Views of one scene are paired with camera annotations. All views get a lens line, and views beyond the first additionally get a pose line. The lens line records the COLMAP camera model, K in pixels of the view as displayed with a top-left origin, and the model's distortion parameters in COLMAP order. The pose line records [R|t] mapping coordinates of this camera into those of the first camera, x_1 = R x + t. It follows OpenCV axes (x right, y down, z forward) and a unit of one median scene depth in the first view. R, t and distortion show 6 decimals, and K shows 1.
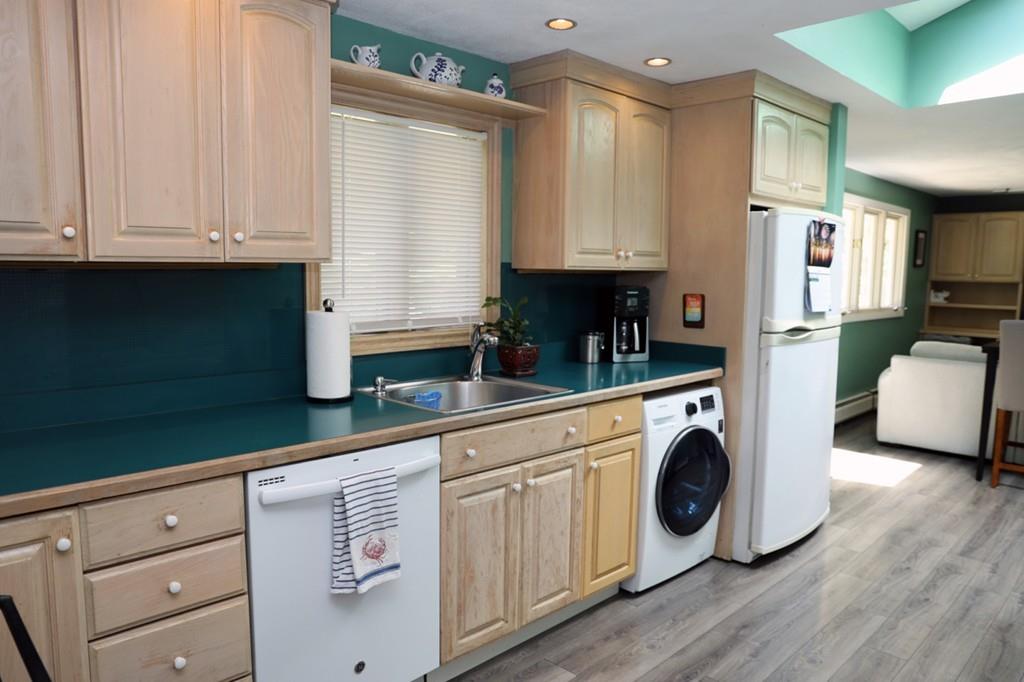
lens RADIAL K [[703.7, 0, 517.4], [0, 703.7, 345.8], [0, 0, 1]] dist [-0.065124, 0.006490]
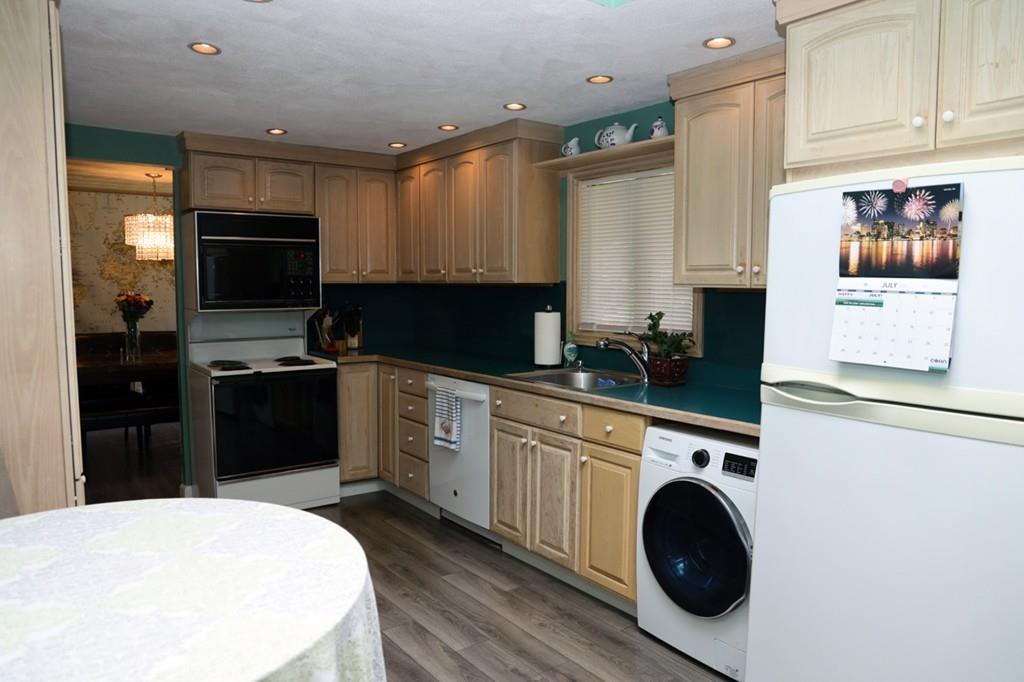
lens RADIAL K [[703.7, 0, 517.4], [0, 703.7, 345.8], [0, 0, 1]] dist [-0.065124, 0.006490]
pose [[-0.121837, 0.076587, -0.989591, 1.237234], [-0.117100, 0.988946, 0.090954, -0.101132], [0.985618, 0.126963, -0.111522, 1.007469]]
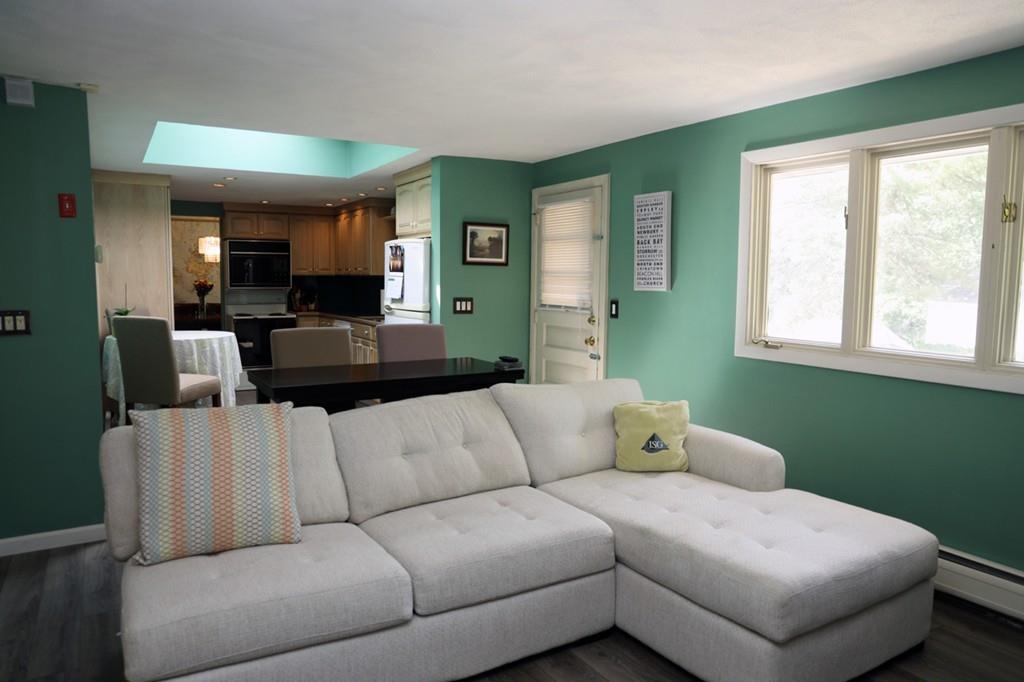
lens RADIAL K [[703.7, 0, 517.4], [0, 703.7, 345.8], [0, 0, 1]] dist [-0.065124, 0.006490]
pose [[-0.229751, 0.078223, -0.970101, 2.626719], [-0.122727, 0.986480, 0.108610, -0.204129], [0.965481, 0.144011, -0.217044, 2.154373]]
